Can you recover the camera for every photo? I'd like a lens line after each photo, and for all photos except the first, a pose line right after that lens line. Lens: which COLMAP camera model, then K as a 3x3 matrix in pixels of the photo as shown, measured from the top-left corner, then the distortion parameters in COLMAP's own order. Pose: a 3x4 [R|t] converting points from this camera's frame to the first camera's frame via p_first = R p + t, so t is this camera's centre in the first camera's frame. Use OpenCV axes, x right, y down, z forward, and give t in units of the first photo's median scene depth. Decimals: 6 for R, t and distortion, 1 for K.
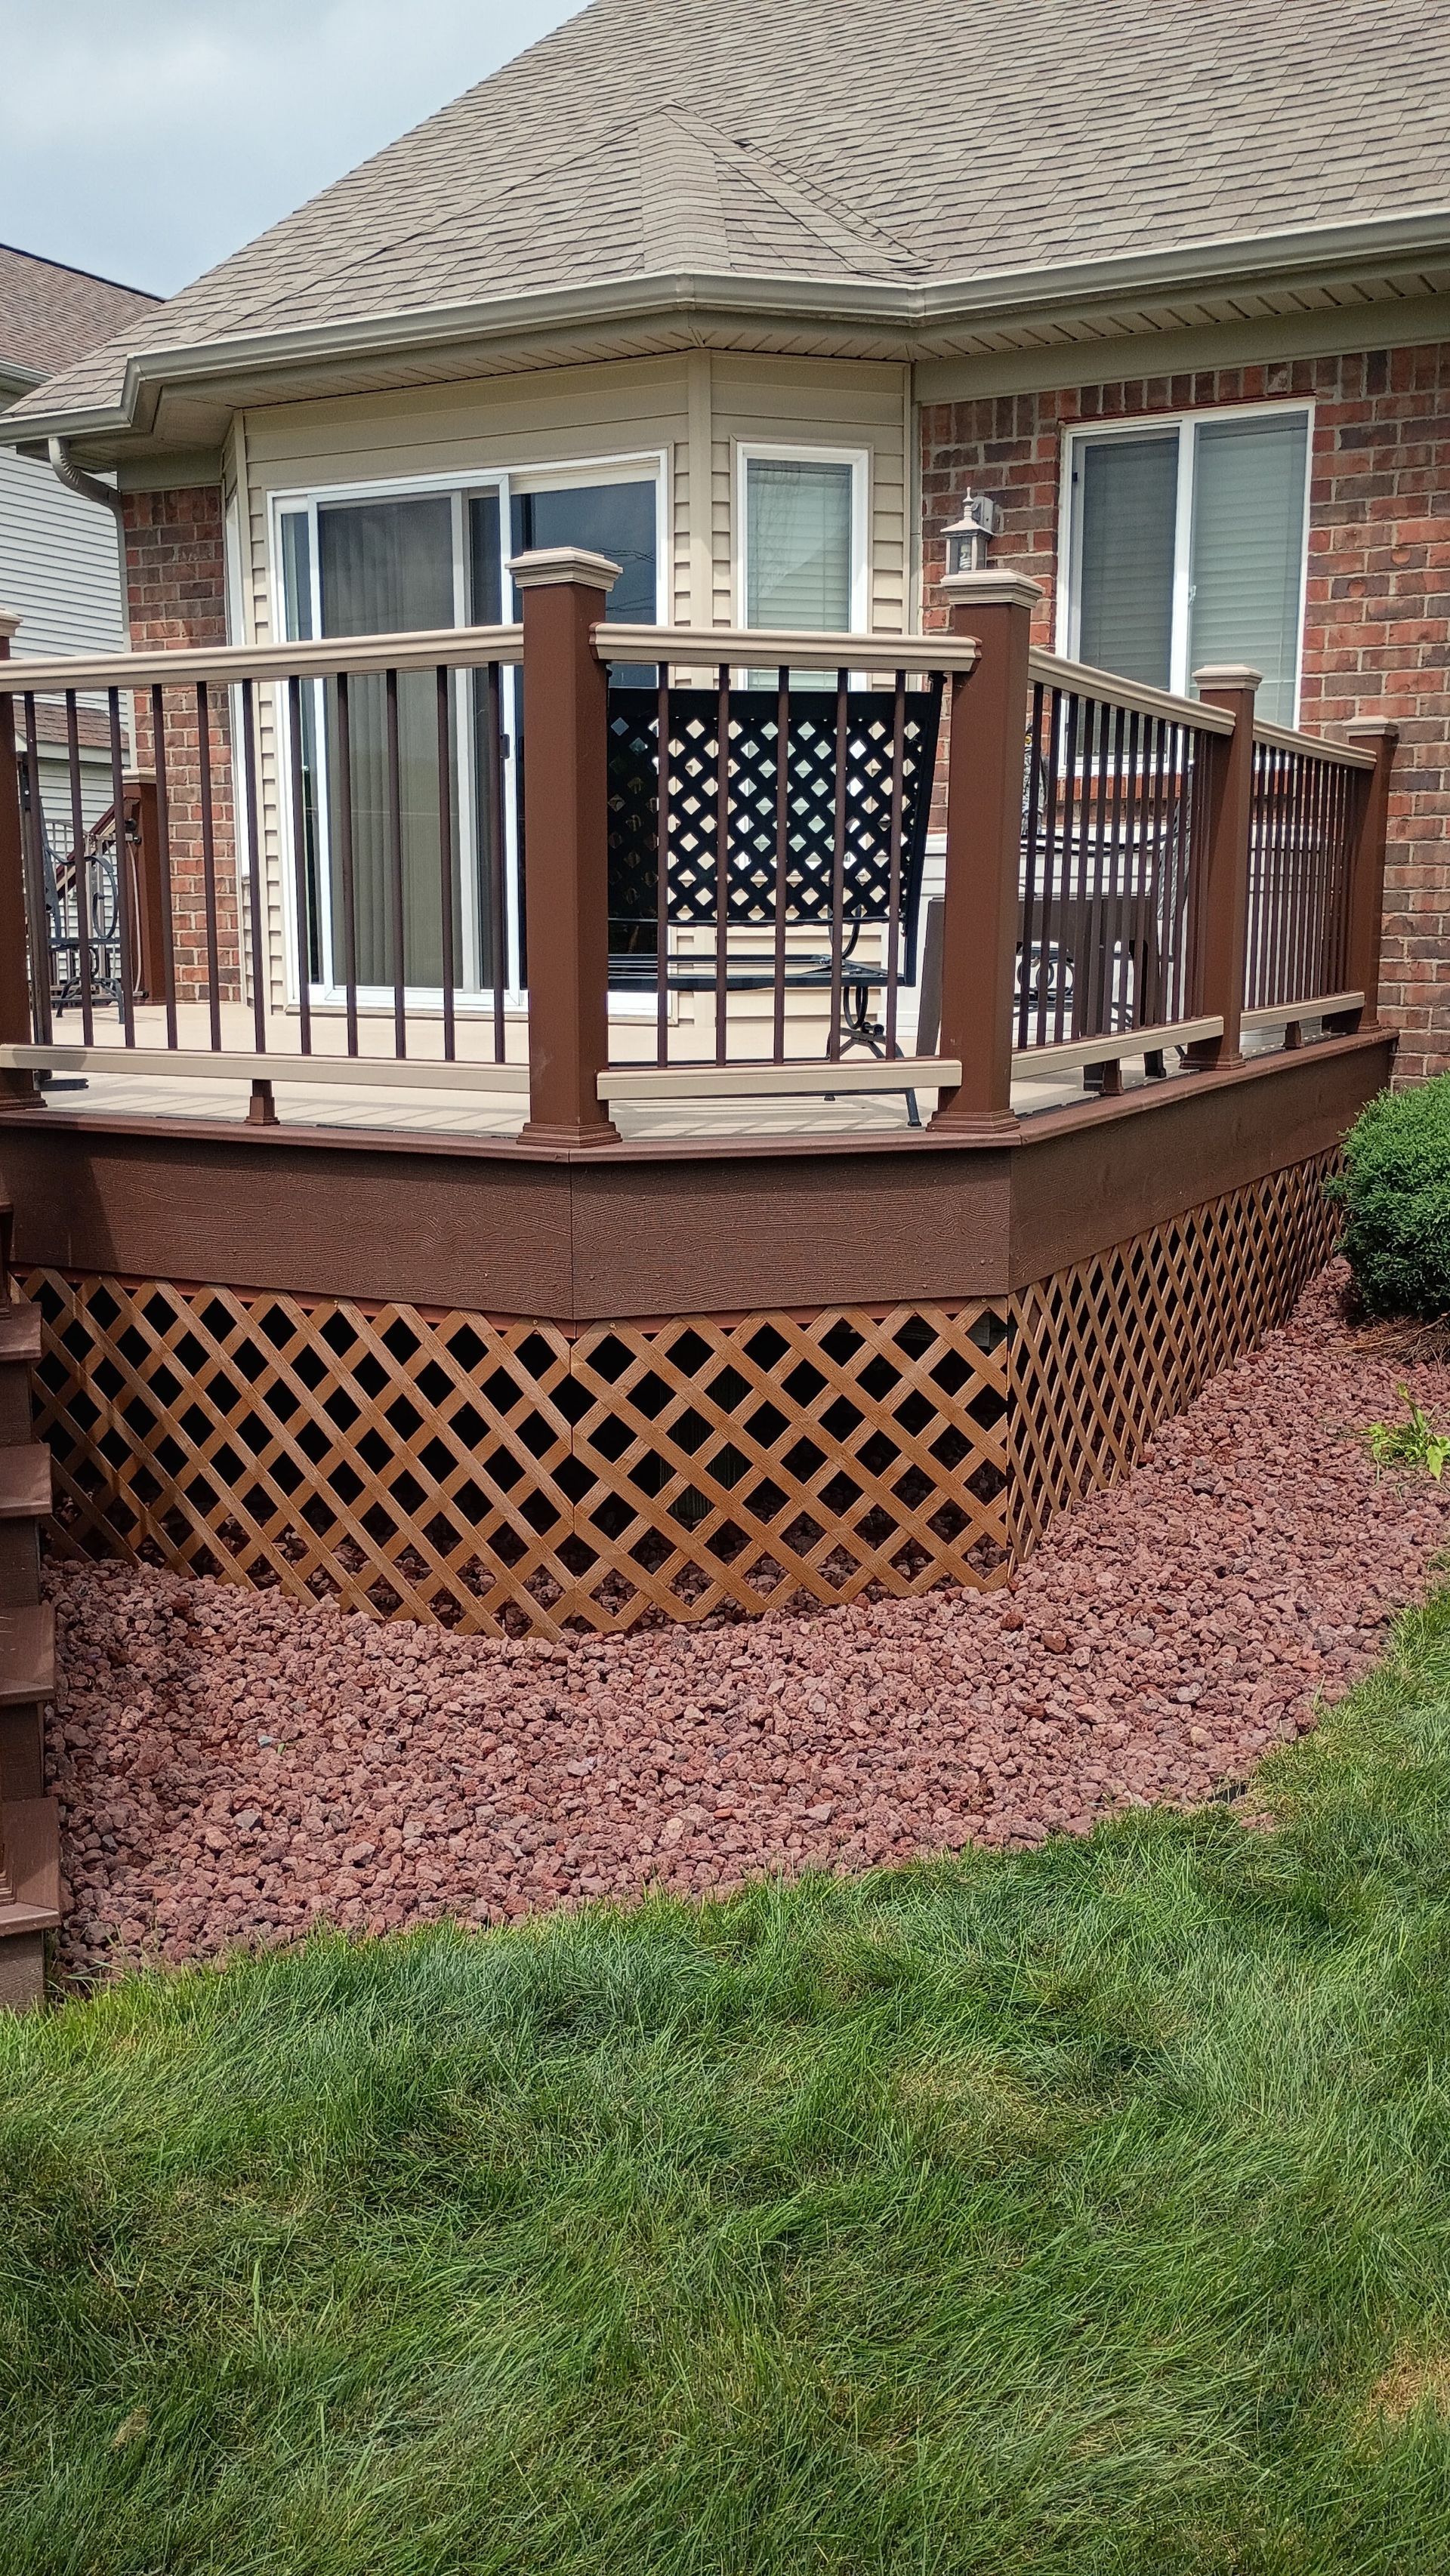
lens RADIAL K [[2072.5, 0, 728.3], [0, 2072.5, 1293.1], [0, 0, 1]] dist [-0.005585, -0.021566]
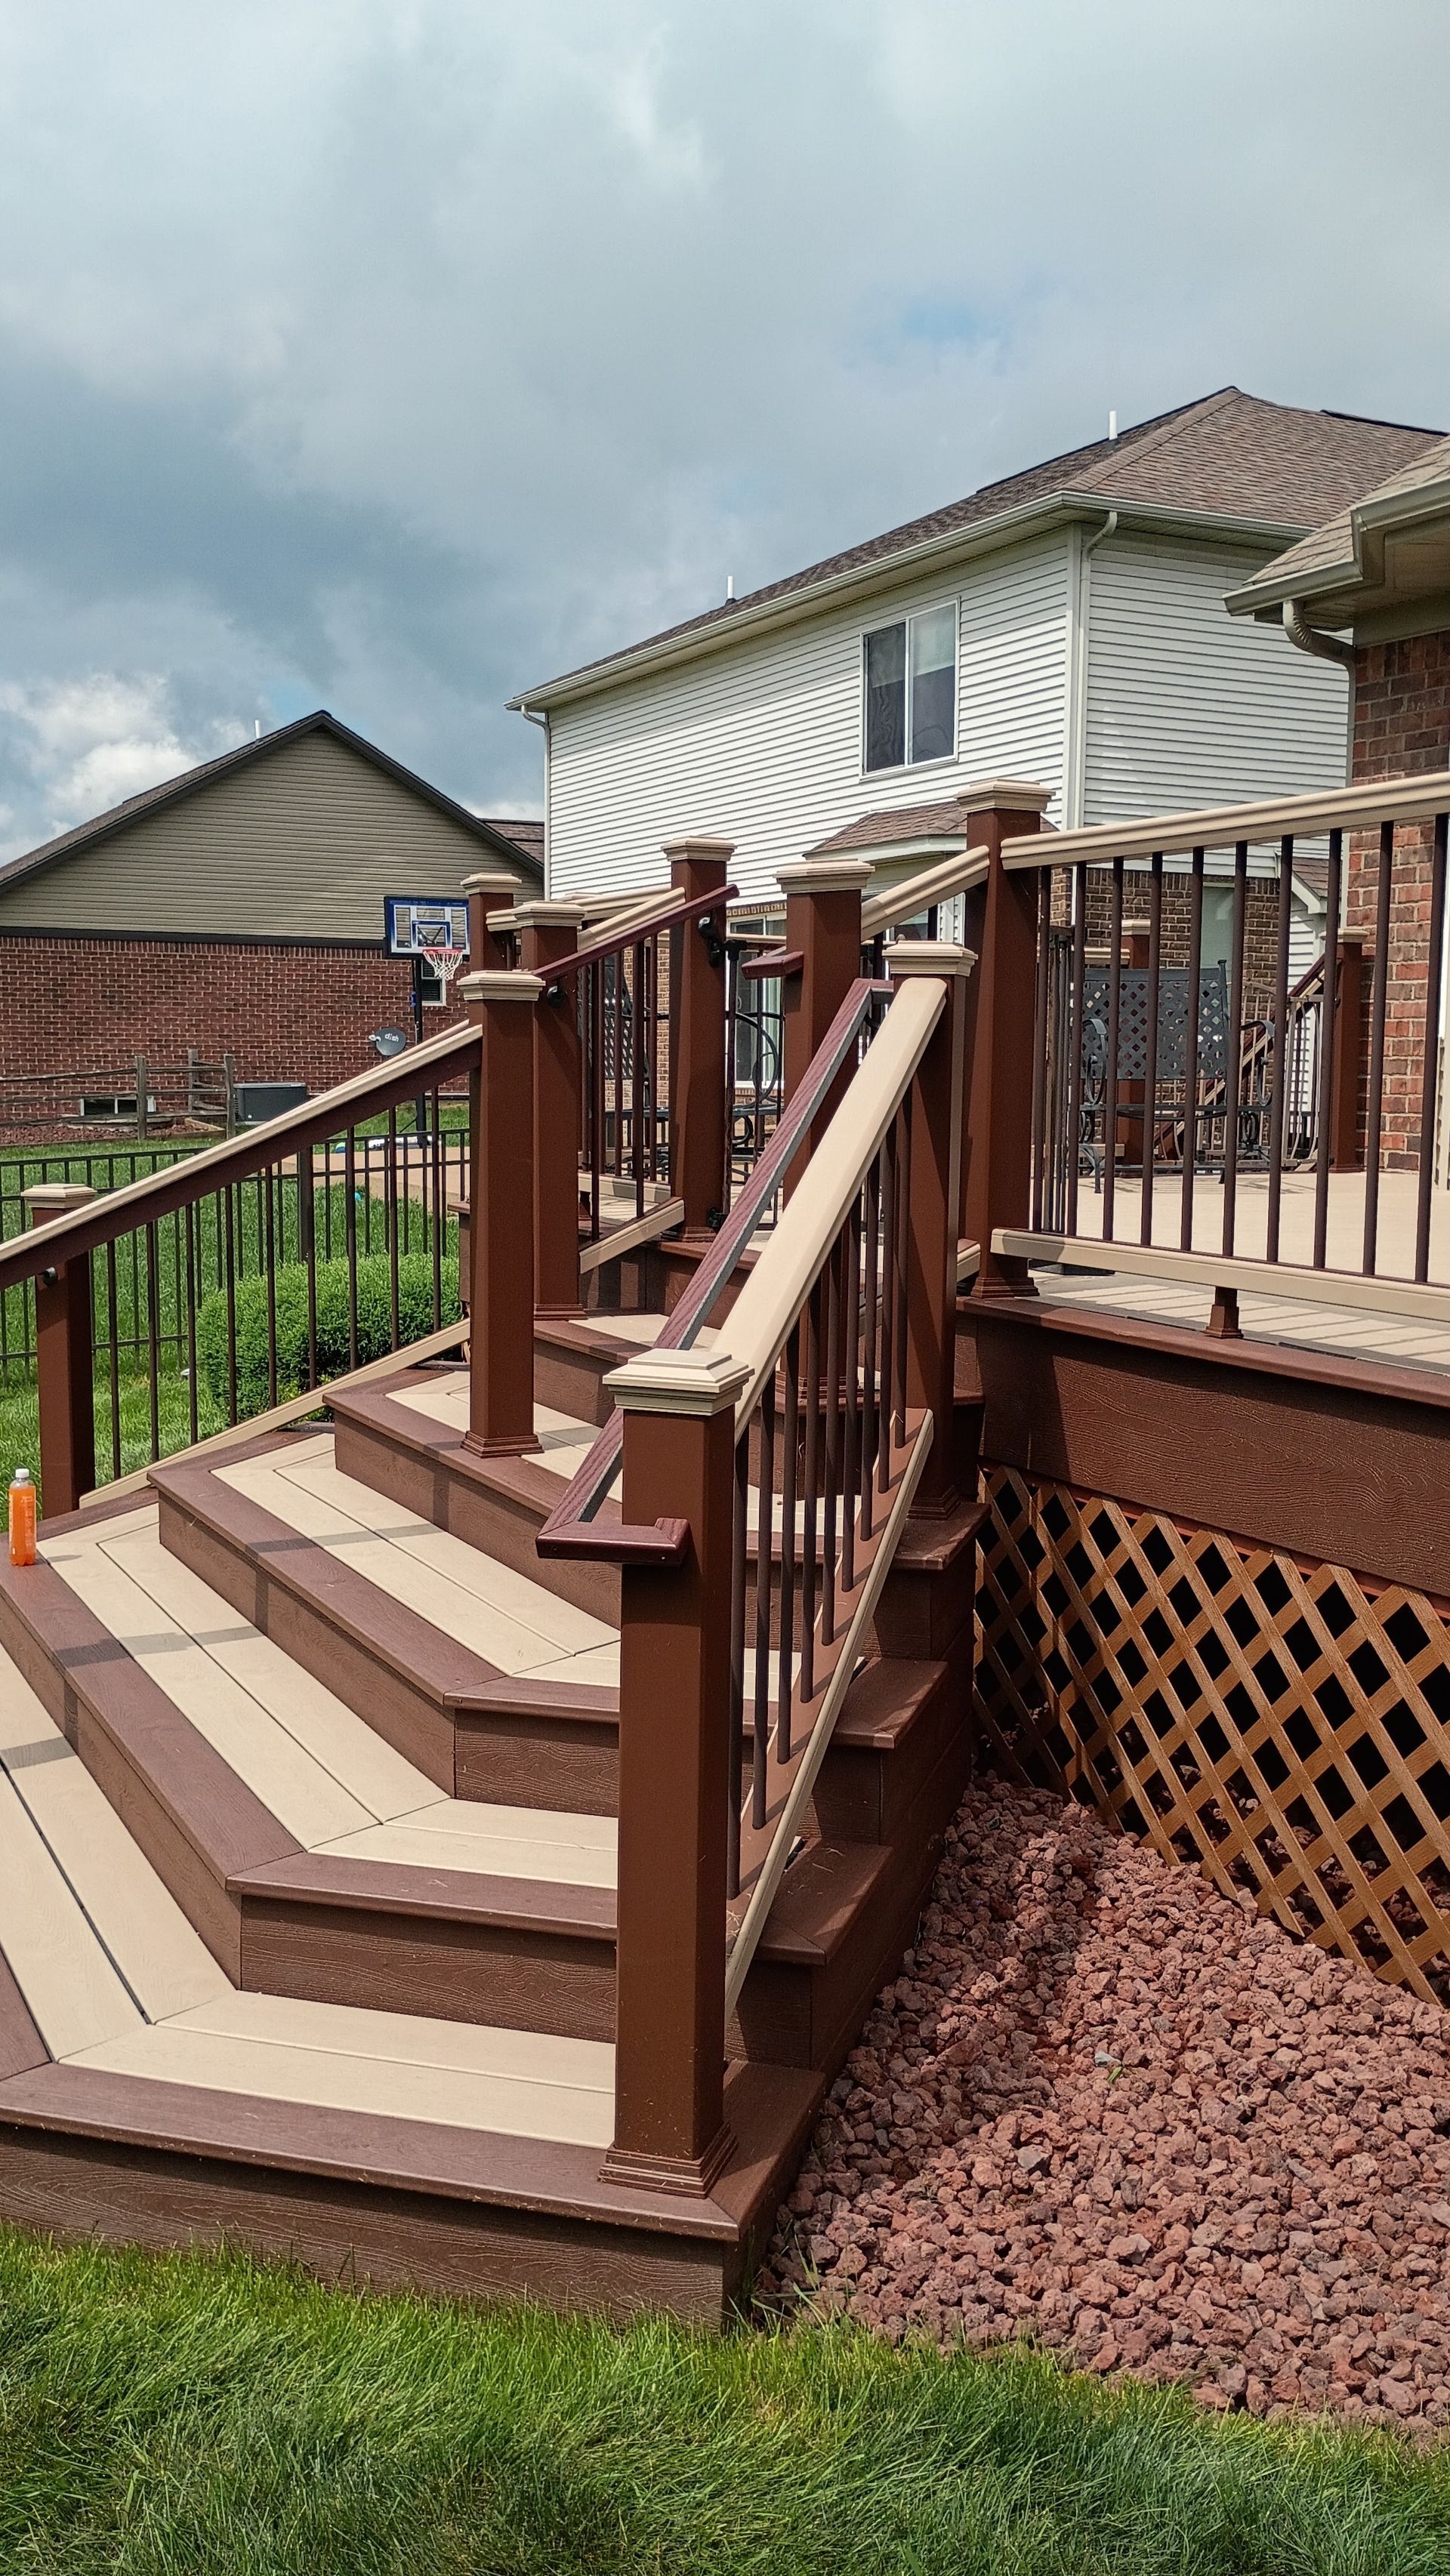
lens RADIAL K [[2072.5, 0, 718.6], [0, 2072.5, 1288.0], [0, 0, 1]] dist [-0.005585, -0.021566]
pose [[0.814974, 0.065078, -0.575832, 0.105591], [-0.107235, 0.993449, -0.039495, -0.044044], [0.569490, 0.093937, 0.816613, 0.160087]]
